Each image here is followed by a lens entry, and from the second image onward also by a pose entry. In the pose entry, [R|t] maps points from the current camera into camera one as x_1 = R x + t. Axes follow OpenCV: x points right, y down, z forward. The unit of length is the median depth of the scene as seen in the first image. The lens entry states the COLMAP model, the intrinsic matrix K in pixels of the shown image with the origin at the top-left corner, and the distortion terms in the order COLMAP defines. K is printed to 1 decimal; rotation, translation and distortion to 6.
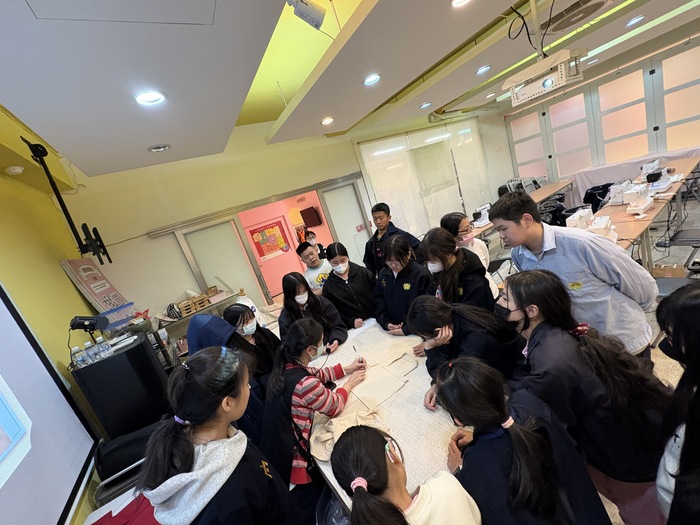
lens RADIAL K [[276.9, 0, 351.0], [0, 276.9, 261.8], [0, 0, 1]] dist [0.000276, 0.000176]
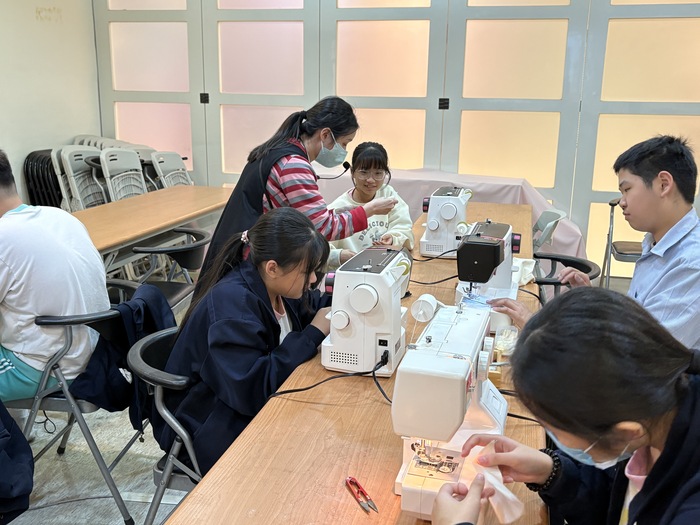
lens RADIAL K [[724.5, 0, 350.9], [0, 724.5, 263.0], [0, 0, 1]] dist [0.009548, 0.000000]
pose [[0.706377, 0.159322, 0.689672, 0.359887], [-0.089079, 0.986602, -0.136680, -0.123683], [-0.702208, 0.035112, 0.711105, 0.379716]]
